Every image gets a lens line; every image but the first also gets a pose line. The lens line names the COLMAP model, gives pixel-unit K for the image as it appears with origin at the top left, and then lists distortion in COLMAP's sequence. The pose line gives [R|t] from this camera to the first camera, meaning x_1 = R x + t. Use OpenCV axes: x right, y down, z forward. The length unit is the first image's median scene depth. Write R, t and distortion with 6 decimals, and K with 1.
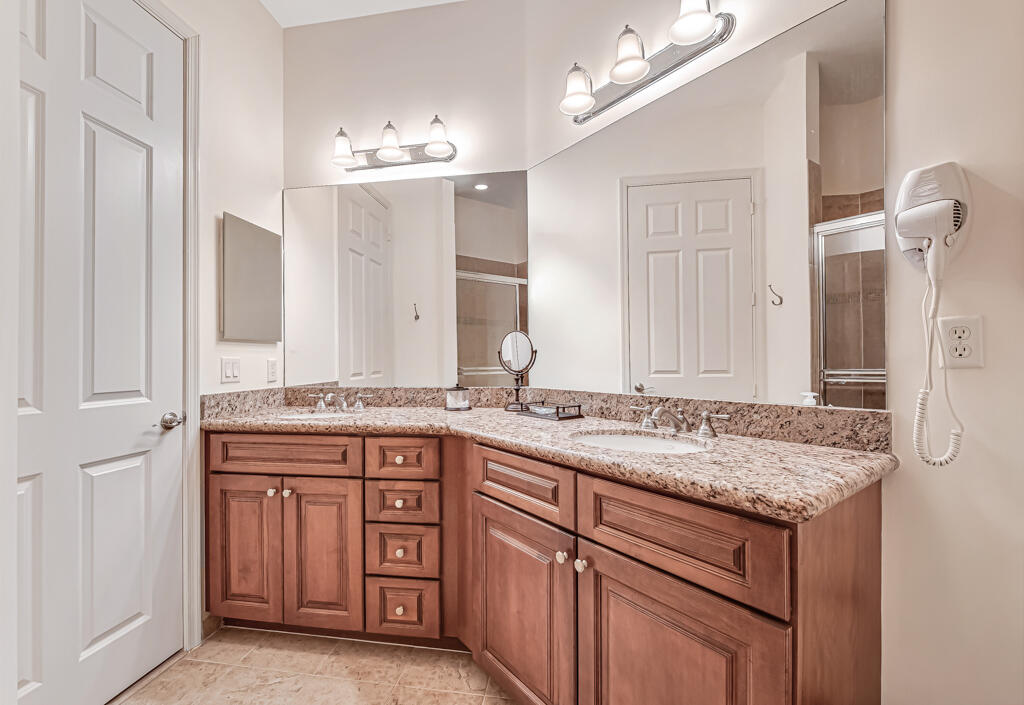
lens RADIAL K [[501.9, 0, 512.0], [0, 501.9, 352.5], [0, 0, 1]] dist [-0.000053, -0.000069]
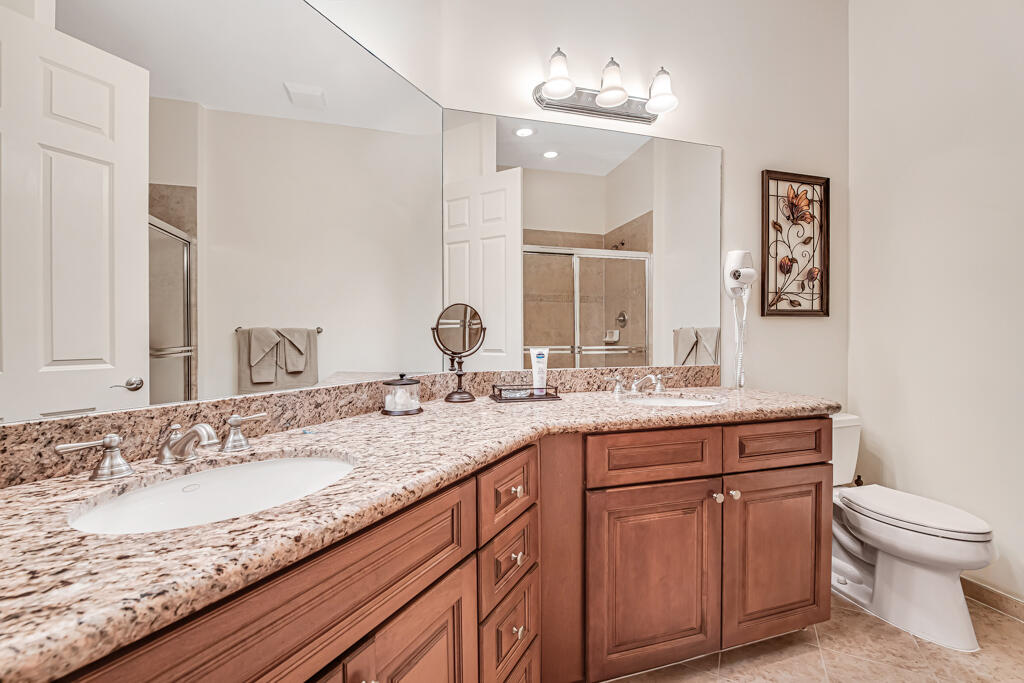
lens RADIAL K [[437.2, 0, 512.0], [0, 437.2, 341.5], [0, 0, 1]] dist [-0.000457, -0.000103]
pose [[0.278001, -0.000603, 0.960581, -0.743016], [-0.014950, 0.999876, 0.004955, 0.016831], [-0.960464, -0.015738, 0.277958, 0.825926]]
